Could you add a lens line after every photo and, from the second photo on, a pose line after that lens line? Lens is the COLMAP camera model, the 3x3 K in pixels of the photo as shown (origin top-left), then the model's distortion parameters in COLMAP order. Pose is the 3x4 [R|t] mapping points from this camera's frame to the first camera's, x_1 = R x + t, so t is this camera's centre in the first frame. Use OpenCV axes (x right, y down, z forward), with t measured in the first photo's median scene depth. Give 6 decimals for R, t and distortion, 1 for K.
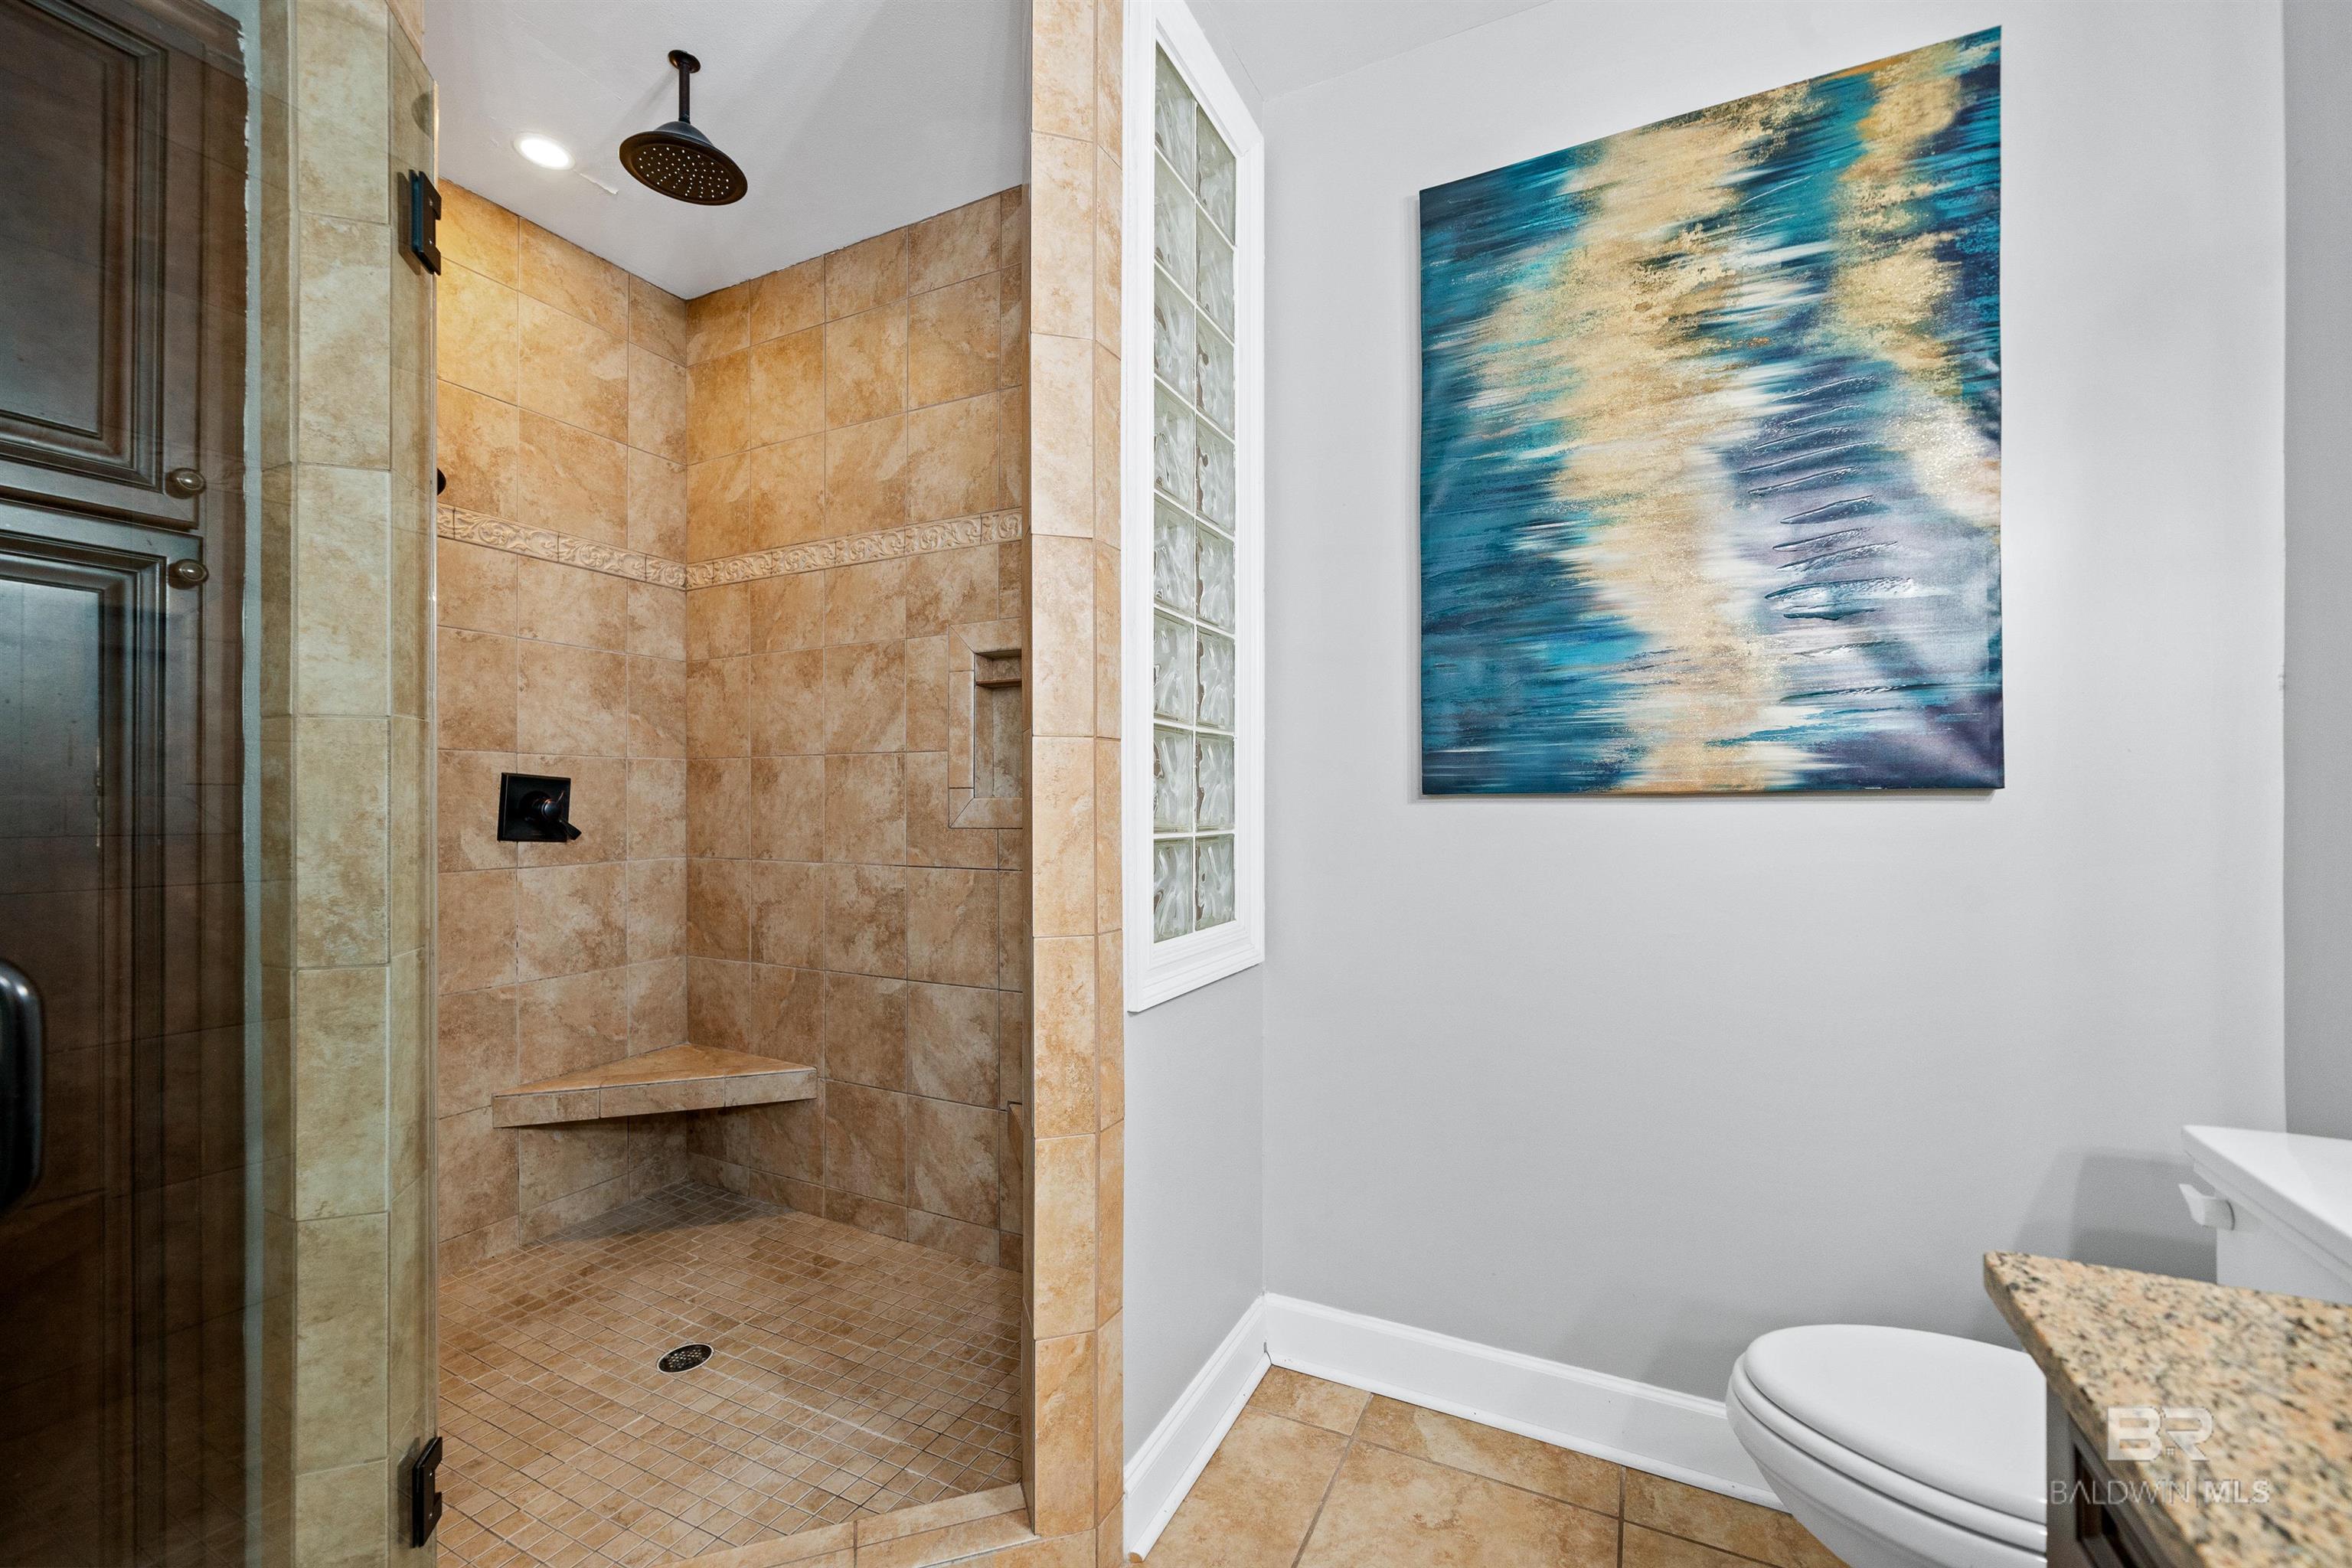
lens RADIAL K [[951.6, 0, 1171.3], [0, 951.6, 804.2], [0, 0, 1]] dist [-0.002436, 0.000646]
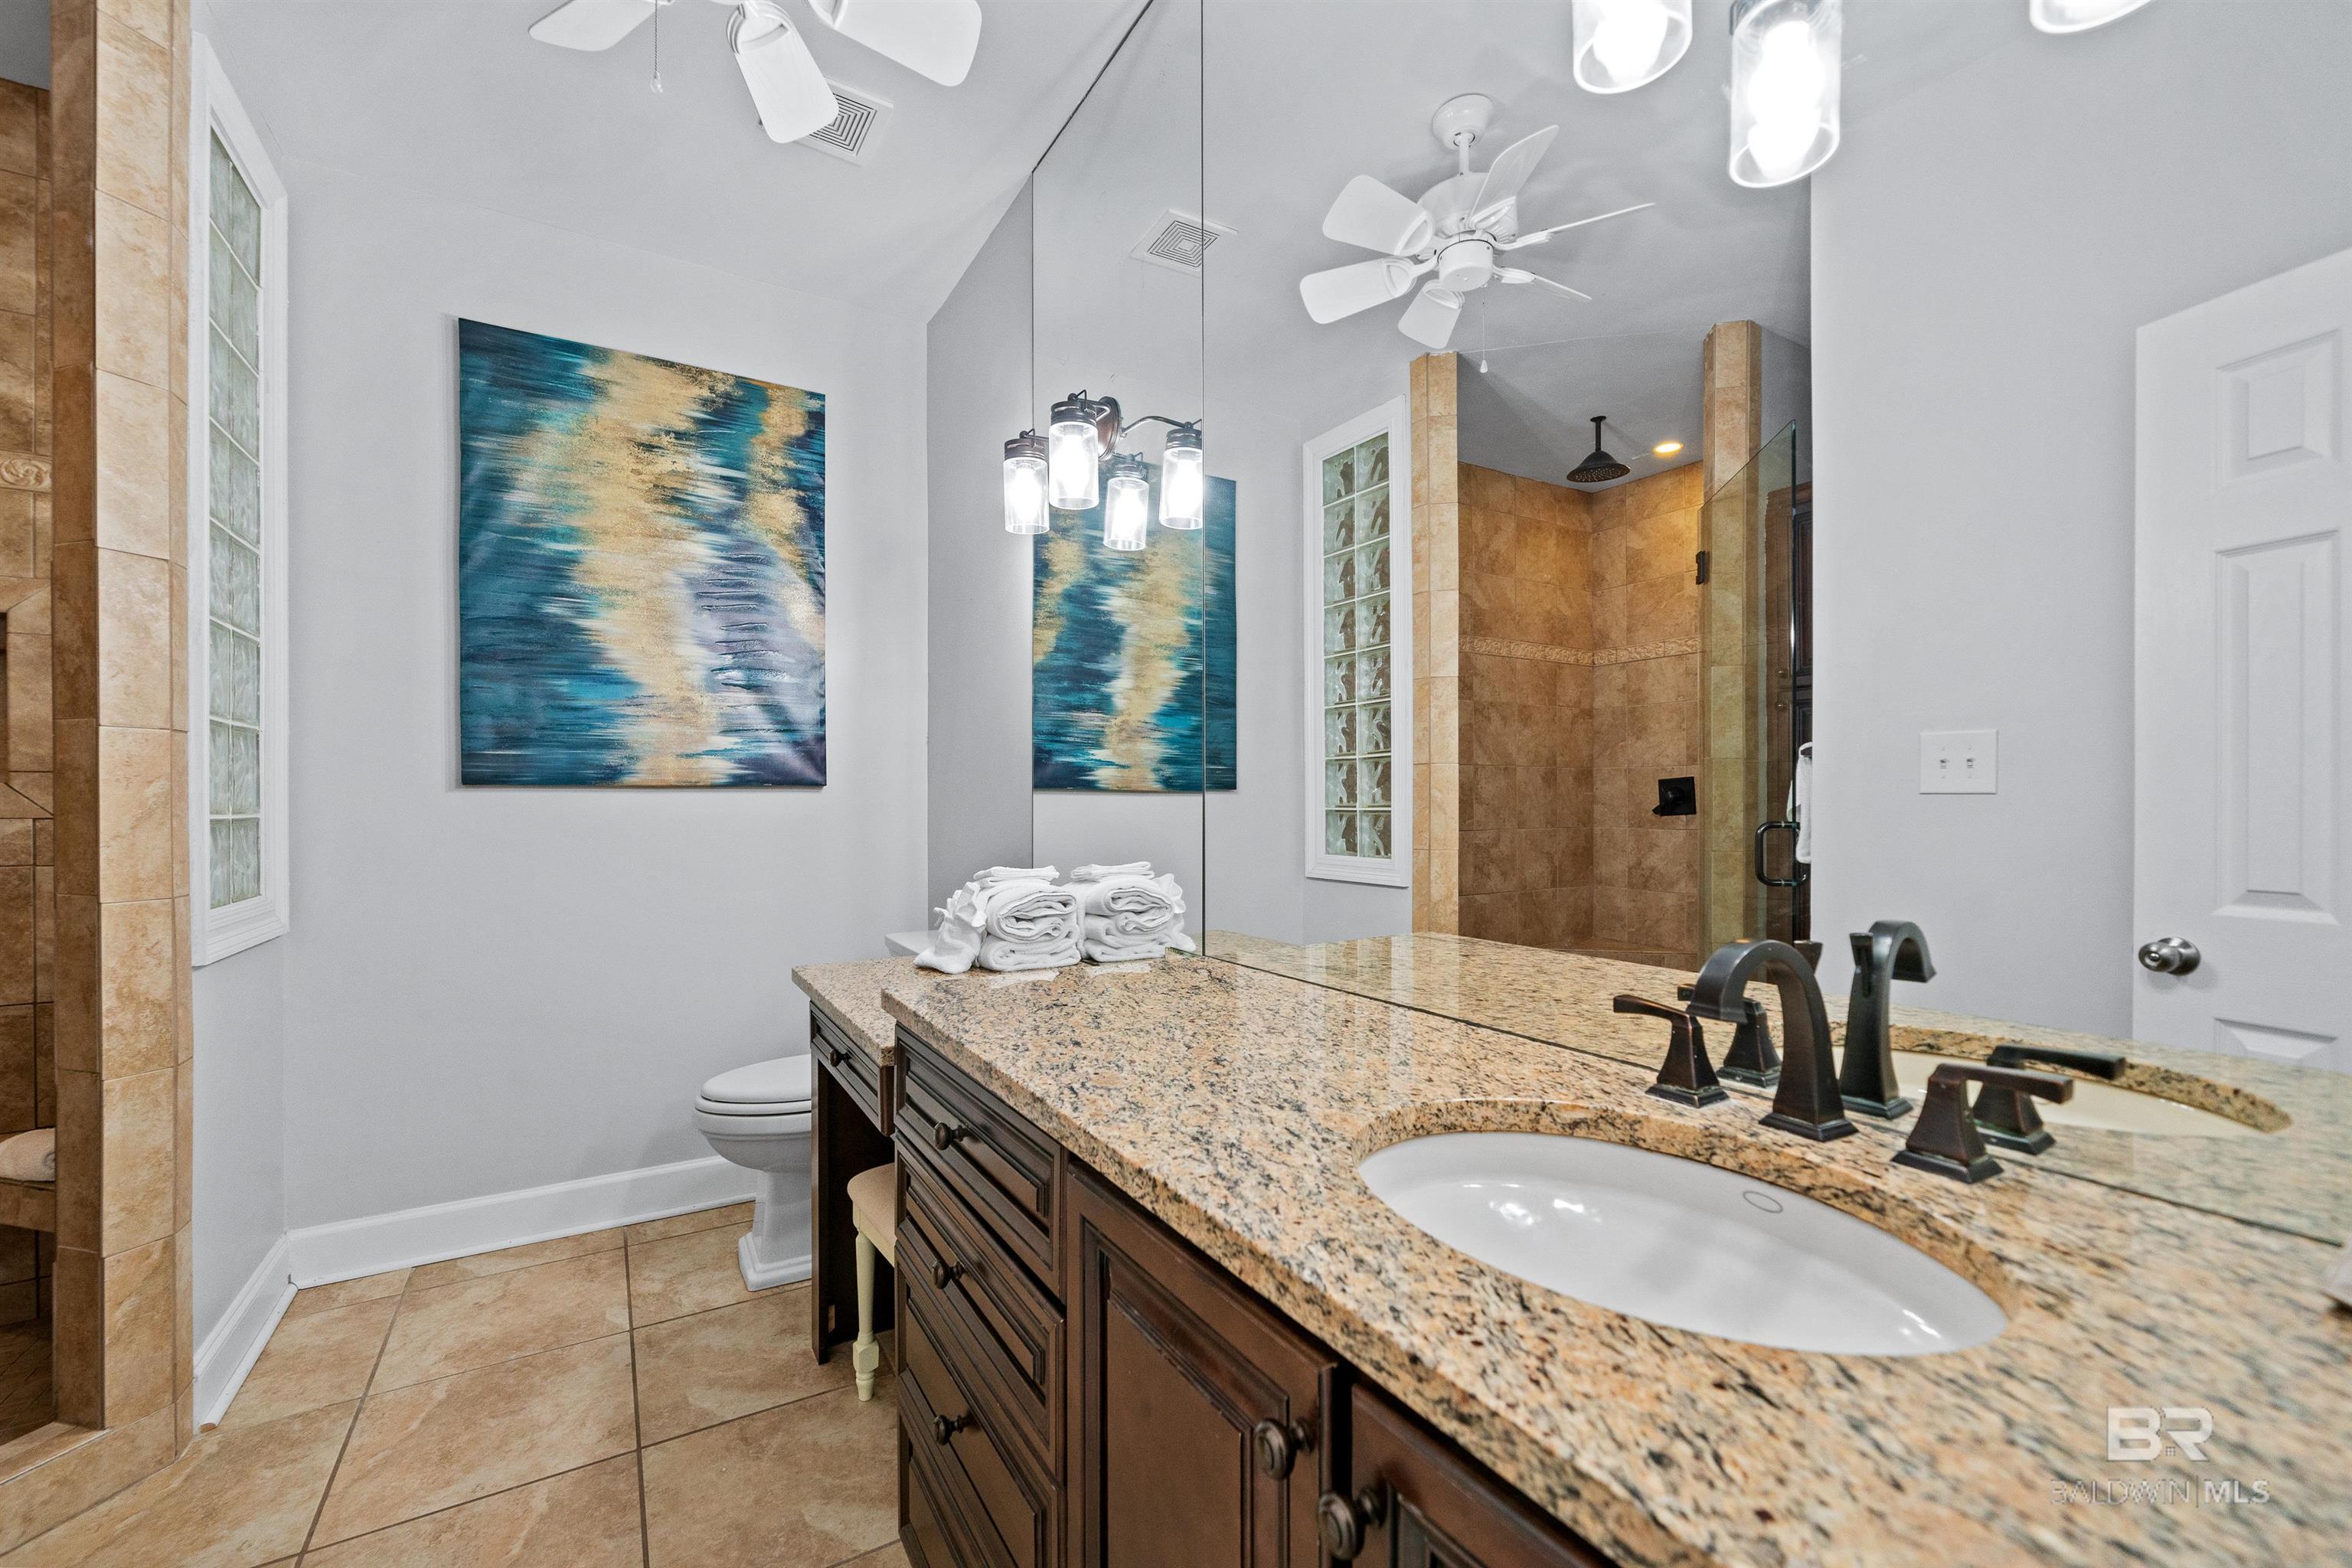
lens RADIAL K [[951.6, 0, 1171.3], [0, 951.6, 804.2], [0, 0, 1]] dist [-0.002436, 0.000646]
pose [[0.535977, -0.000501, 0.844232, -0.363457], [0.001001, 0.999999, -0.000041, 0.020131], [-0.844232, 0.000867, 0.535977, -0.595795]]
